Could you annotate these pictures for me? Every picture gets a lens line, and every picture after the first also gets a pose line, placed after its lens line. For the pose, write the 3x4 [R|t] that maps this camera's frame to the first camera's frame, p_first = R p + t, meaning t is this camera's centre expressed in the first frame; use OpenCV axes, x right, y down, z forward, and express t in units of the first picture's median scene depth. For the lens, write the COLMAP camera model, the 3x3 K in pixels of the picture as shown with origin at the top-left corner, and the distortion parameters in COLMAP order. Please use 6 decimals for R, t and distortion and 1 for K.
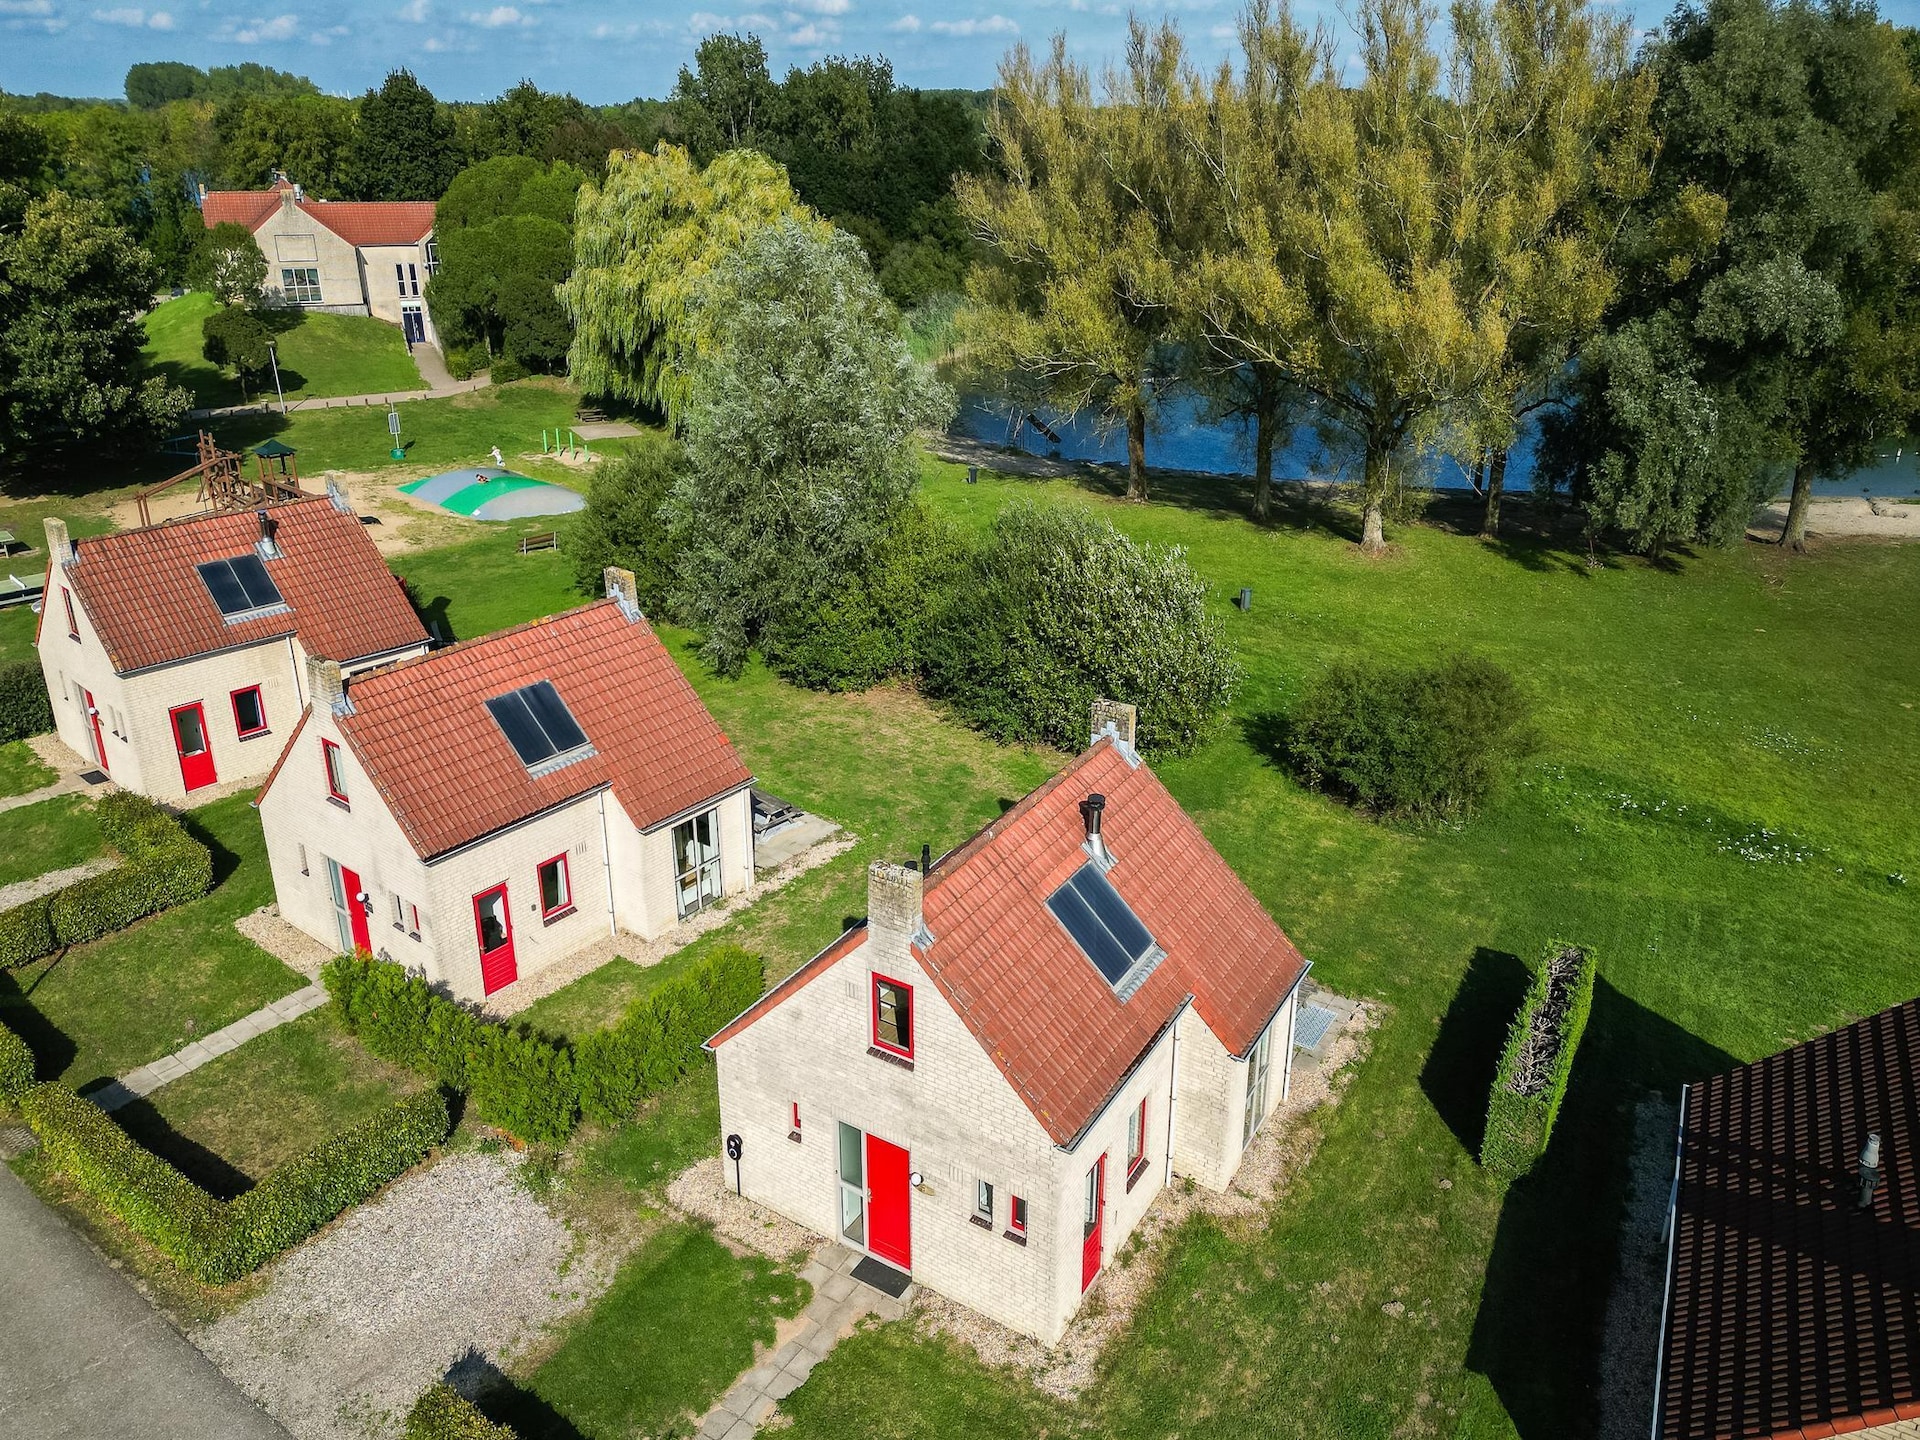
lens RADIAL K [[1351.9, 0, 964.9], [0, 1351.9, 670.7], [0, 0, 1]] dist [0.069922, -0.065907]
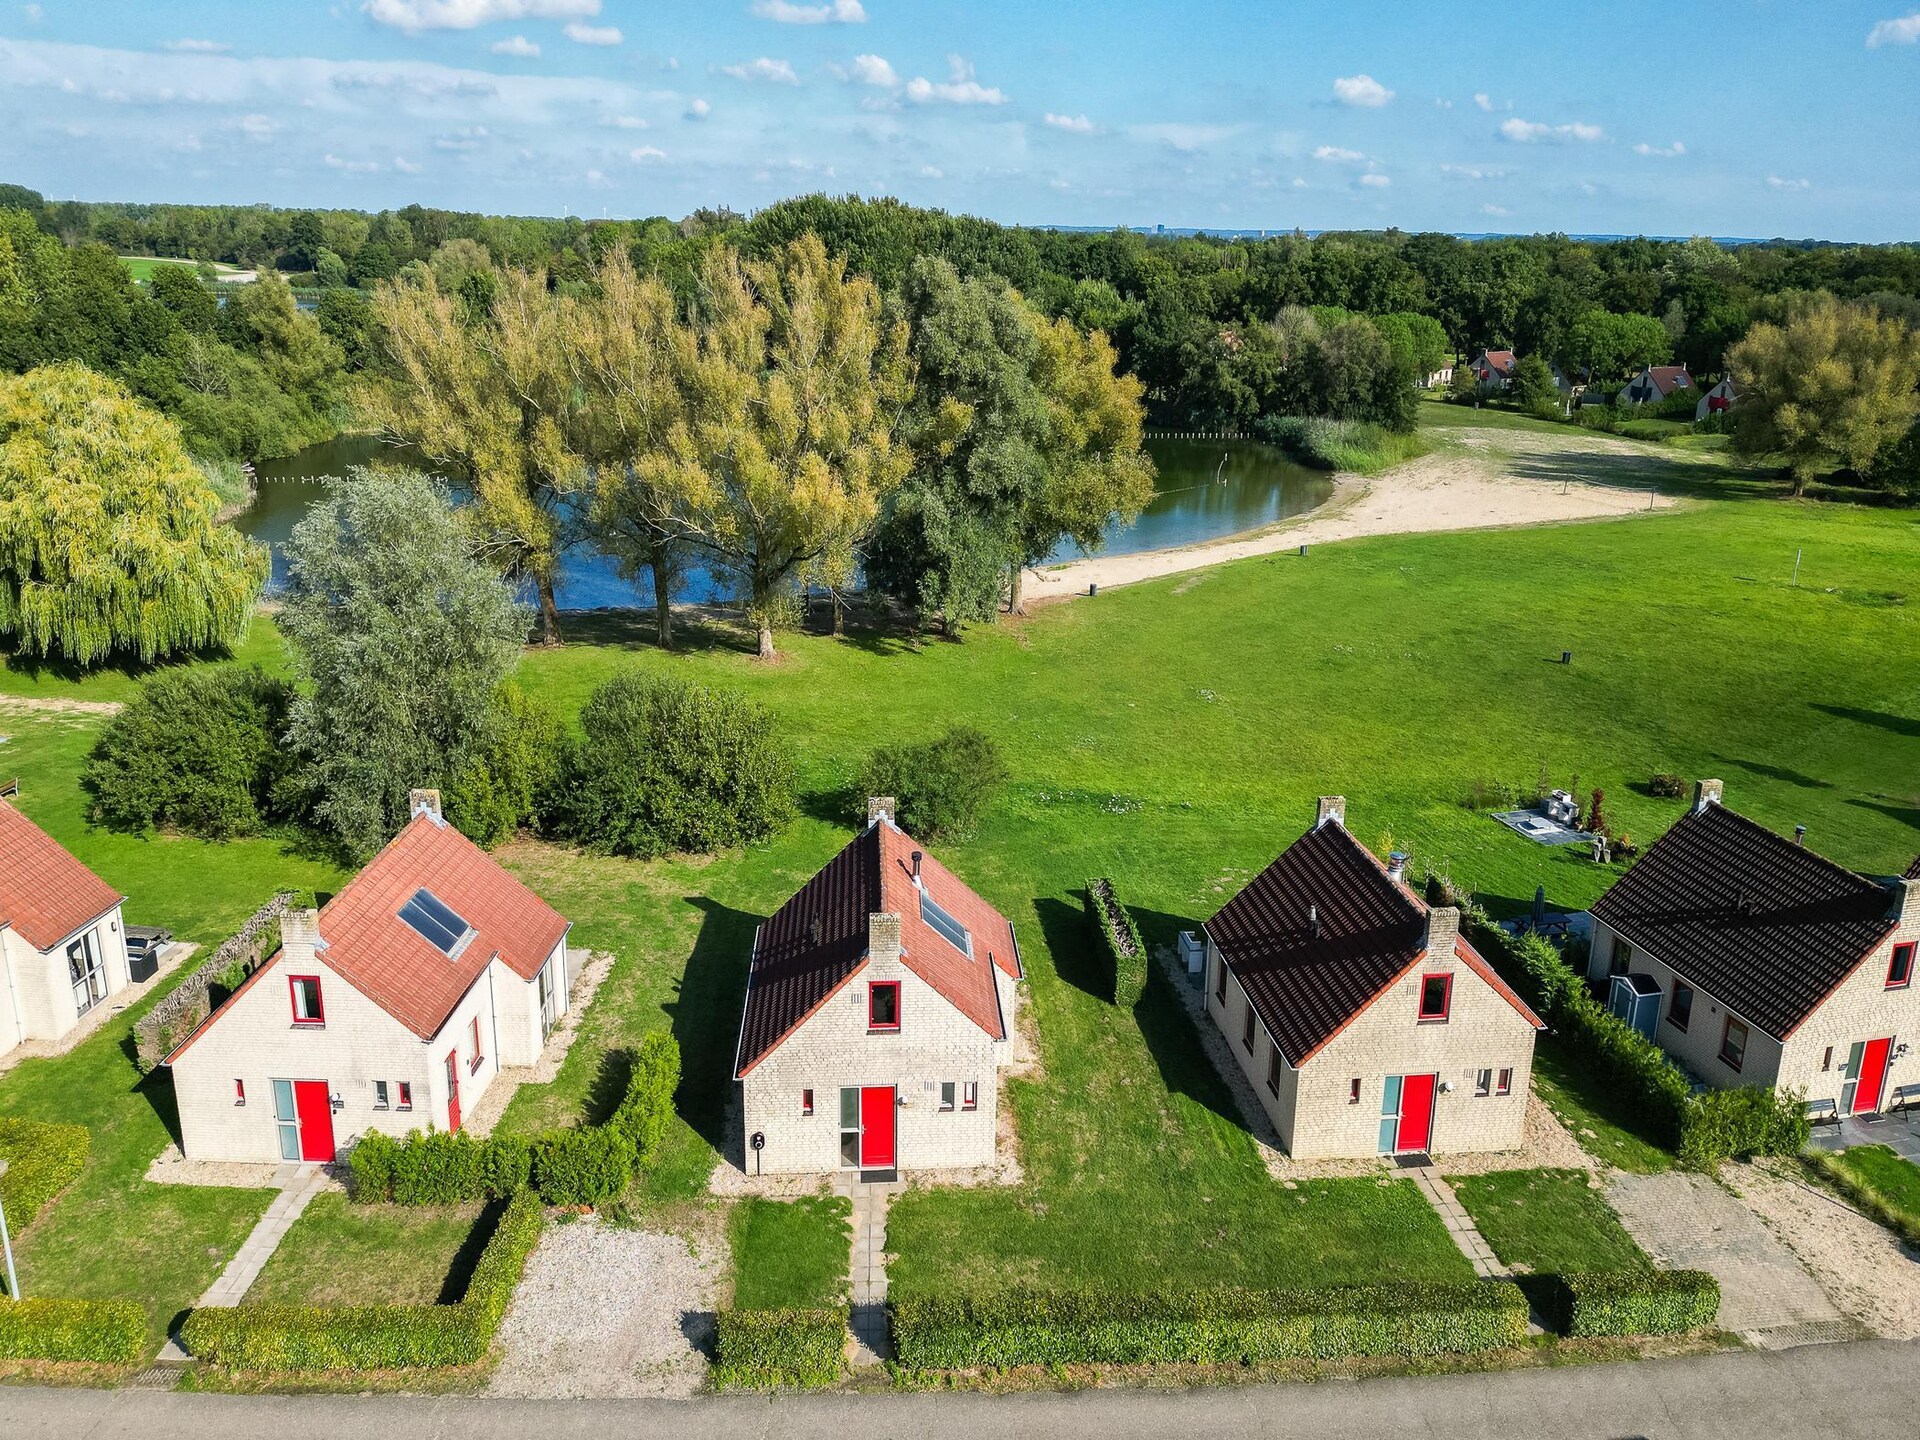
lens RADIAL K [[1270.1, 0, 958.2], [0, 1270.1, 636.3], [0, 0, 1]] dist [0.068082, -0.061832]
pose [[0.823490, -0.150580, 0.546983, -0.449518], [0.199098, 0.979517, -0.030092, -0.074493], [-0.531248, 0.133684, 0.836603, -0.255075]]
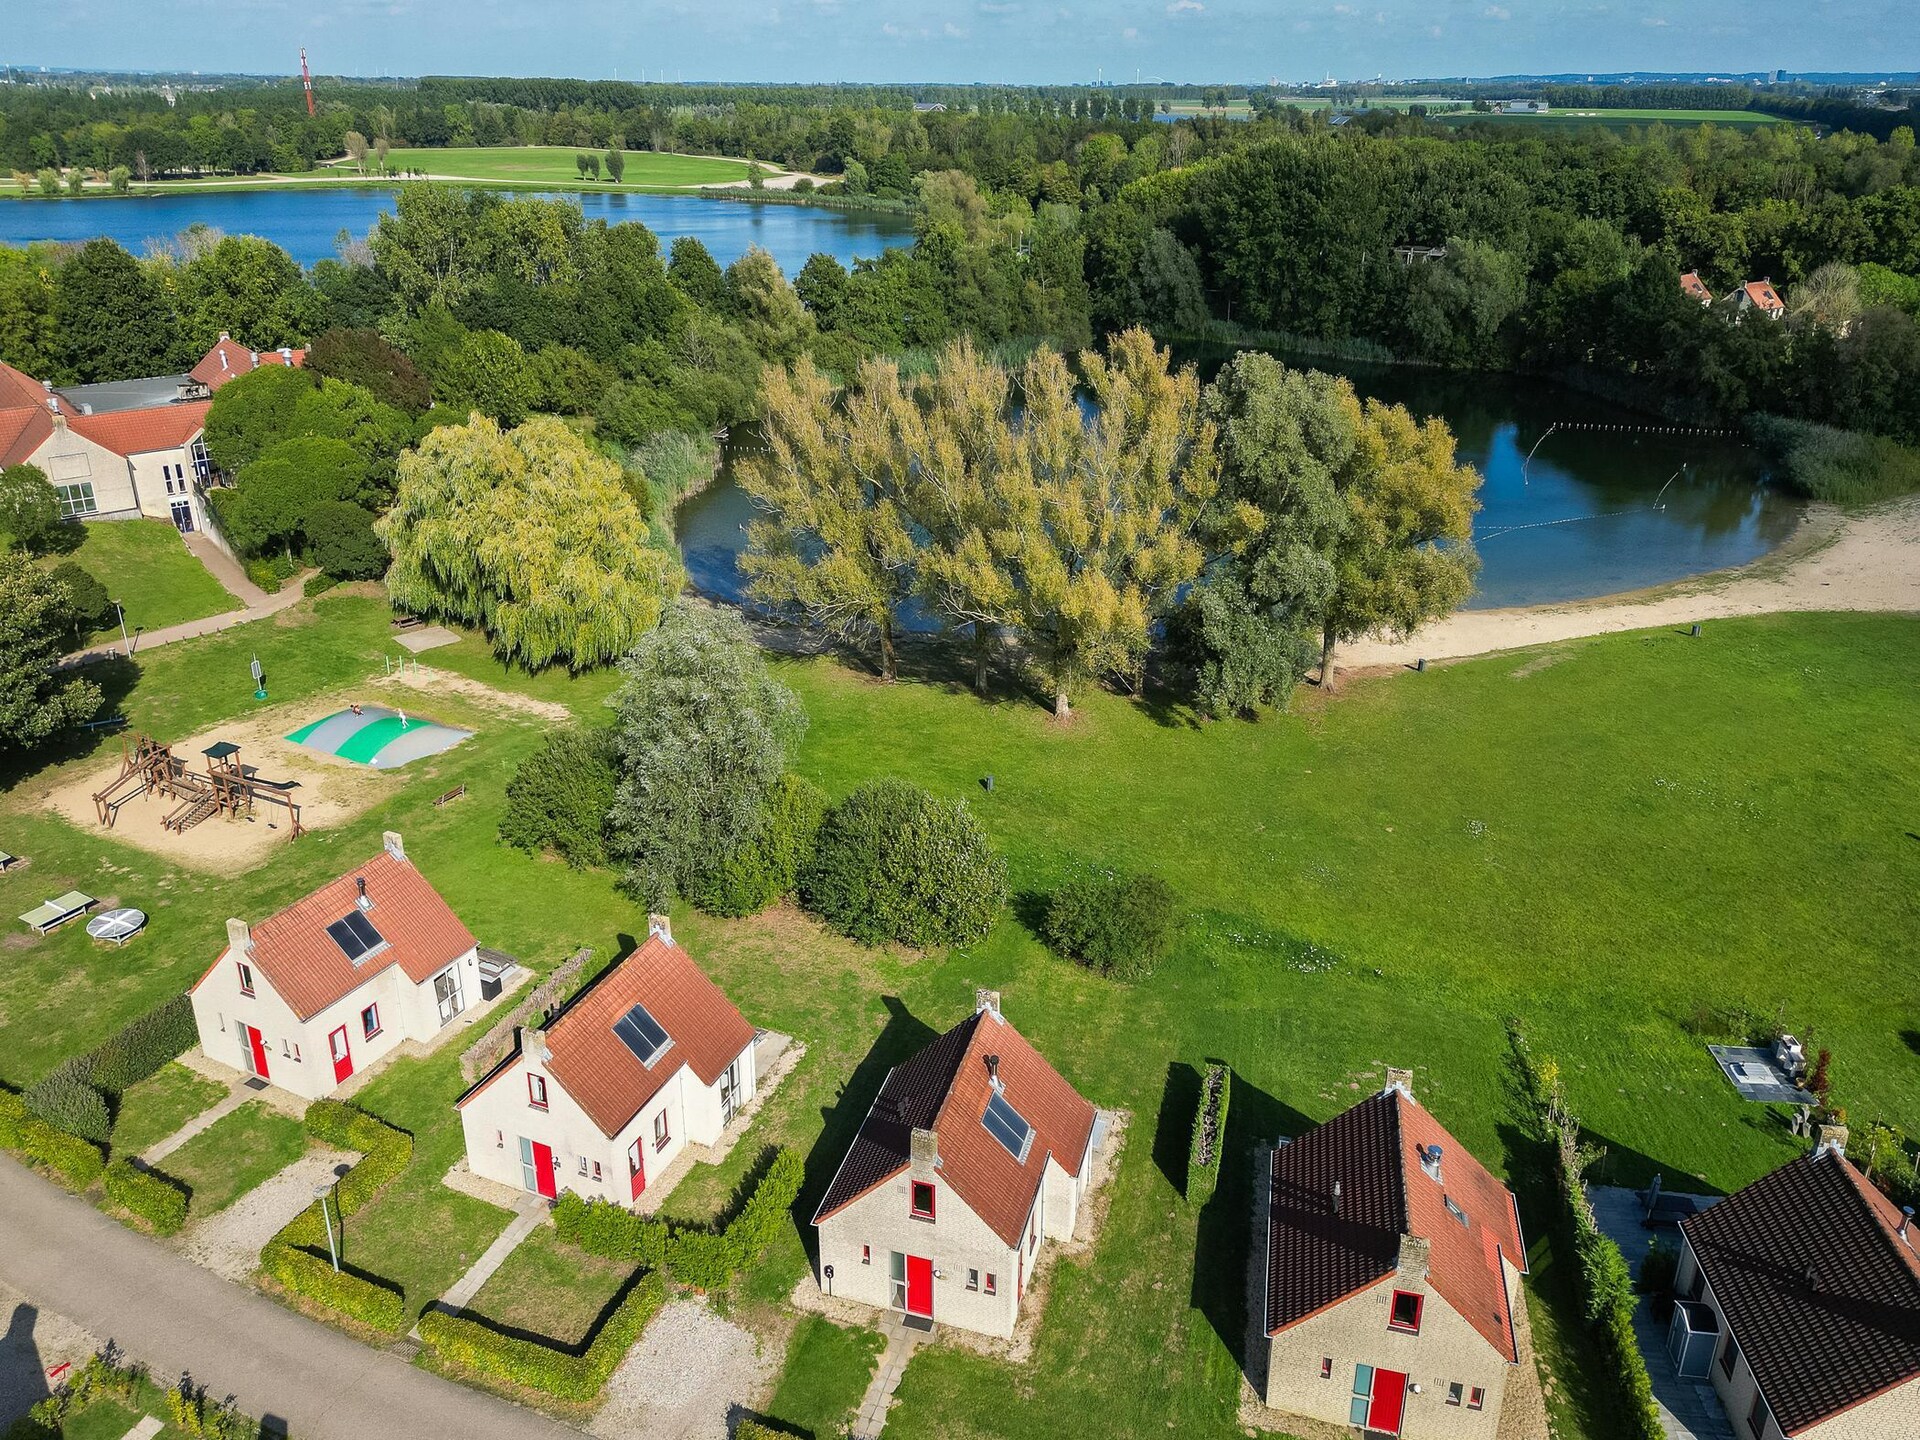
lens RADIAL K [[1258.5, 0, 971.0], [0, 1258.5, 679.8], [0, 0, 1]] dist [0.063939, -0.052165]
pose [[0.966889, -0.094216, 0.237169, -0.213058], [0.094051, 0.995495, 0.012039, -0.319999], [-0.237235, 0.010666, 0.971394, -0.529557]]
